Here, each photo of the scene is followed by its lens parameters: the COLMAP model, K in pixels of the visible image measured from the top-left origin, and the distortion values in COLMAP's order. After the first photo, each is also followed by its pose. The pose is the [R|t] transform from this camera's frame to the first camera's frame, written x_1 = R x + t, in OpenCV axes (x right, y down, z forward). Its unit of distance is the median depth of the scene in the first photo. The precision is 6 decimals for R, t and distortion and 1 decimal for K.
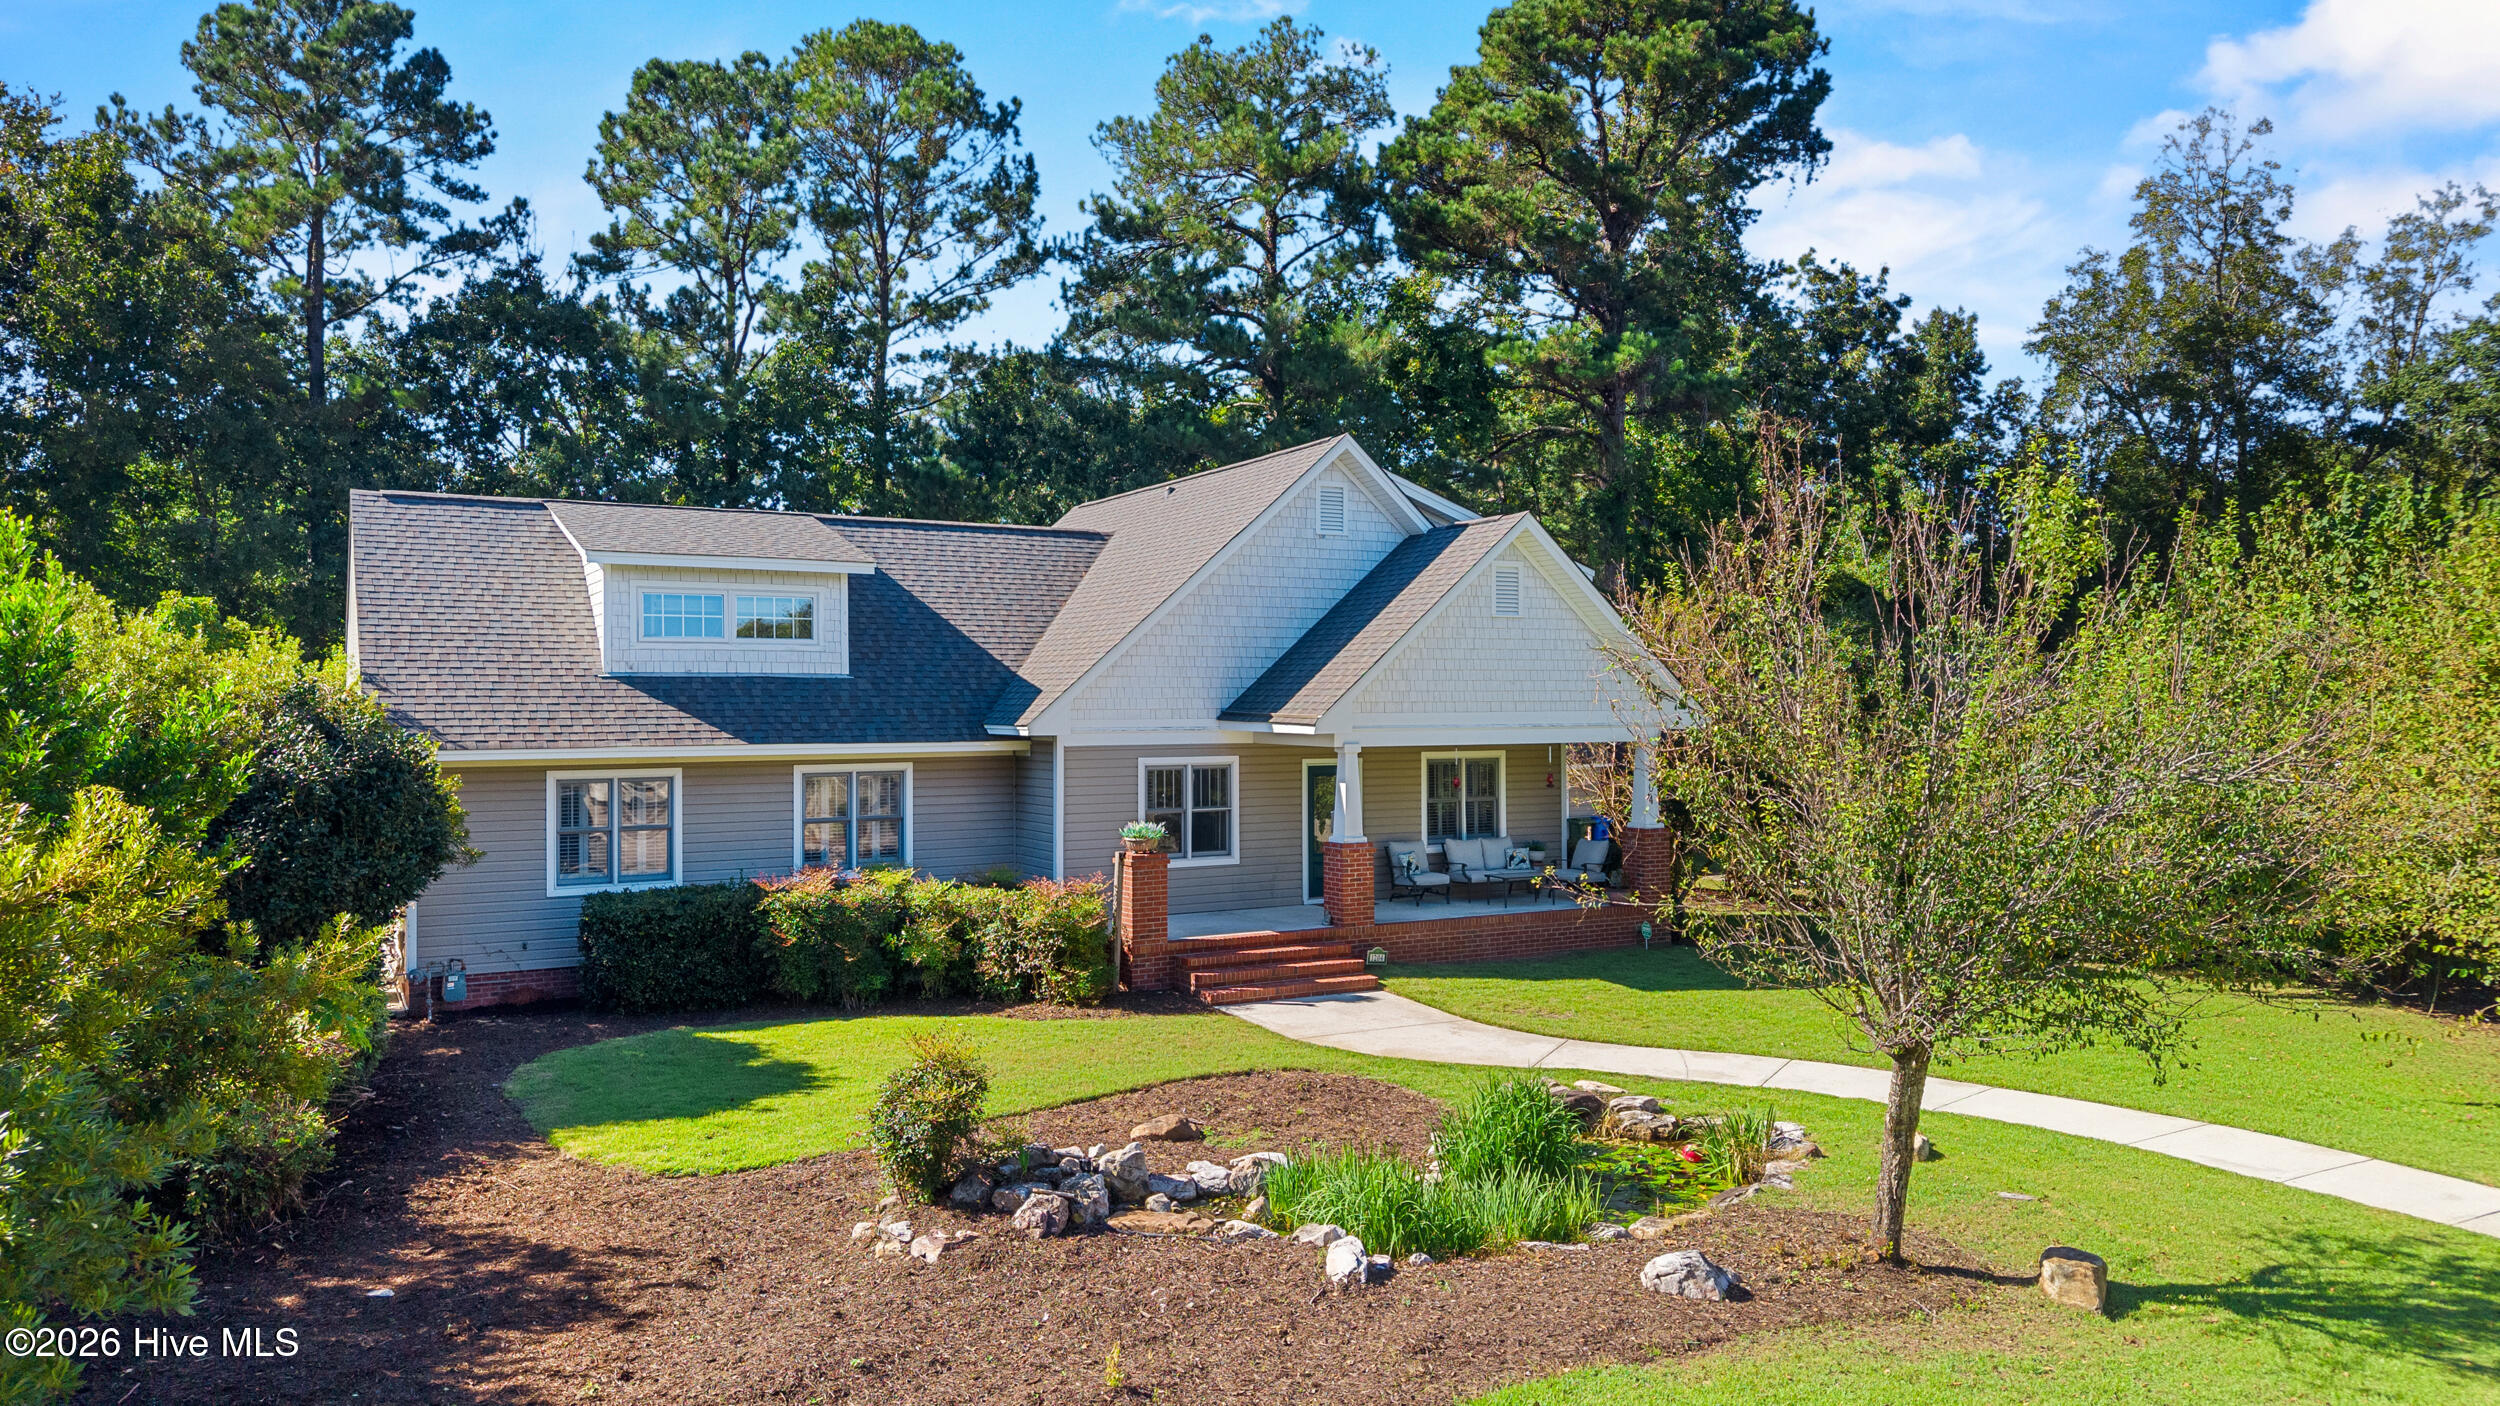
lens RADIAL K [[1682.0, 0, 1243.1], [0, 1682.0, 703.1], [0, 0, 1]] dist [0.032451, -0.034412]
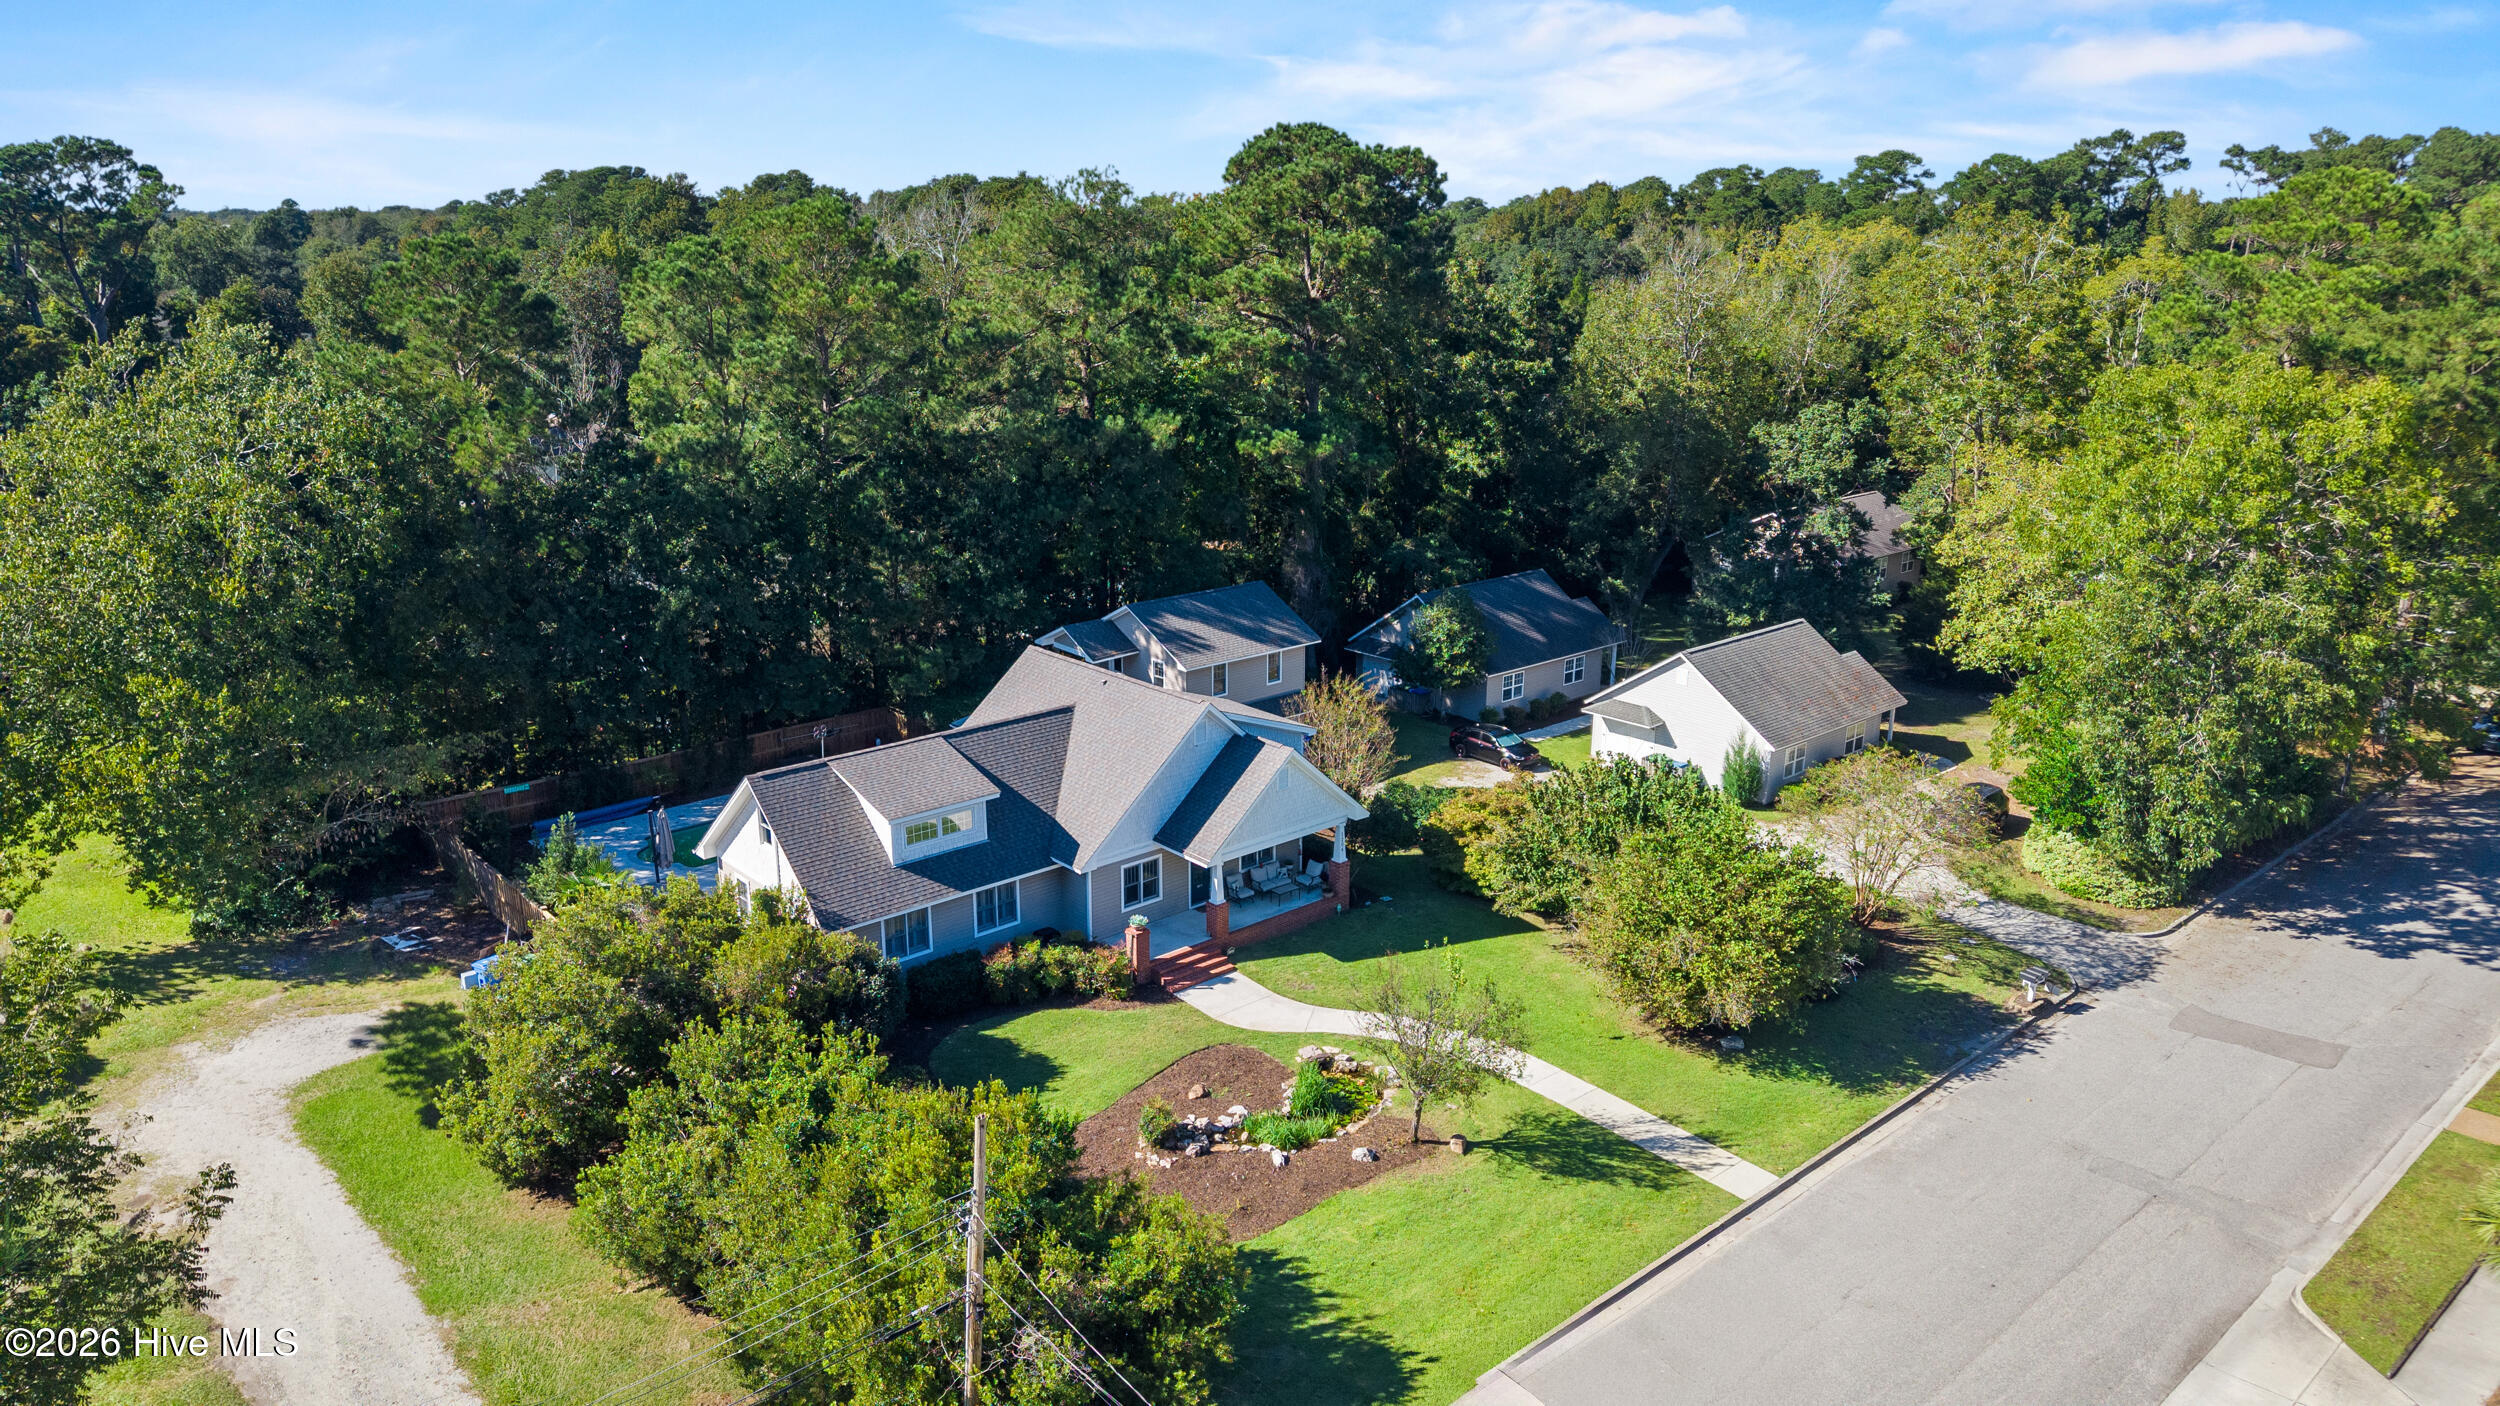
lens RADIAL K [[1682.0, 0, 1243.1], [0, 1682.0, 703.1], [0, 0, 1]] dist [0.032451, -0.034412]
pose [[0.979881, -0.050130, 0.193186, -0.371245], [-0.005485, 0.960813, 0.277143, -0.907814], [-0.199509, -0.272627, 0.941207, -1.215033]]
